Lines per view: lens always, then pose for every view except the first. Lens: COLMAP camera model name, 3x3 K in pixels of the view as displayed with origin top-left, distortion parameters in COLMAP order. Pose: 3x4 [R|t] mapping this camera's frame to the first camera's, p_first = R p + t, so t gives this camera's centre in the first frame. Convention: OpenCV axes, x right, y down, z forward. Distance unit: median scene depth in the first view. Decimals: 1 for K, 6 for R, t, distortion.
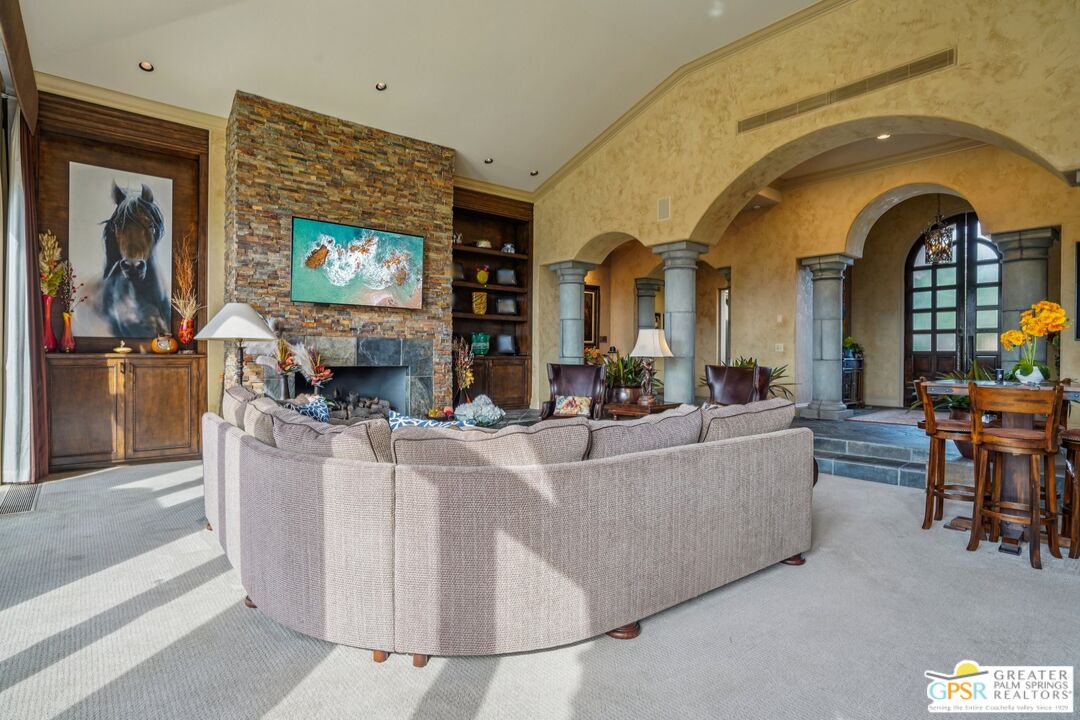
lens RADIAL K [[526.5, 0, 538.0], [0, 526.5, 356.2], [0, 0, 1]] dist [-0.001668, 0.000006]
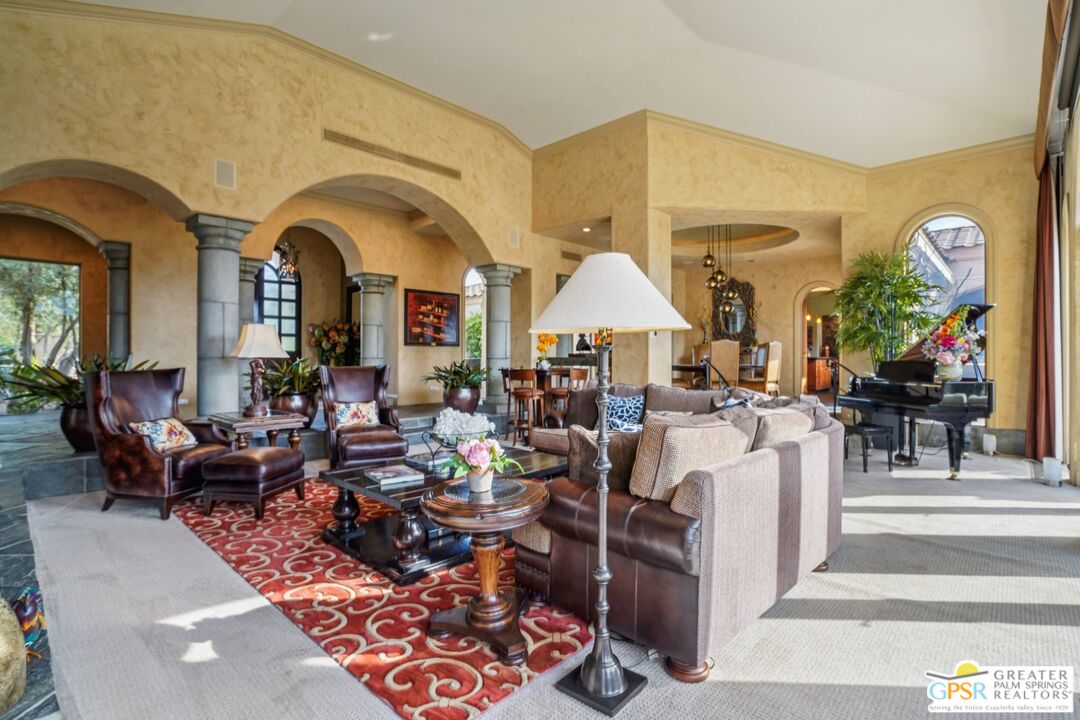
lens RADIAL K [[526.5, 0, 538.0], [0, 526.5, 356.2], [0, 0, 1]] dist [-0.001668, 0.000006]
pose [[-0.070502, -0.006736, 0.997489, -0.635049], [0.004345, 0.999966, 0.007060, -0.005199], [-0.997502, 0.004832, -0.070470, 0.616041]]
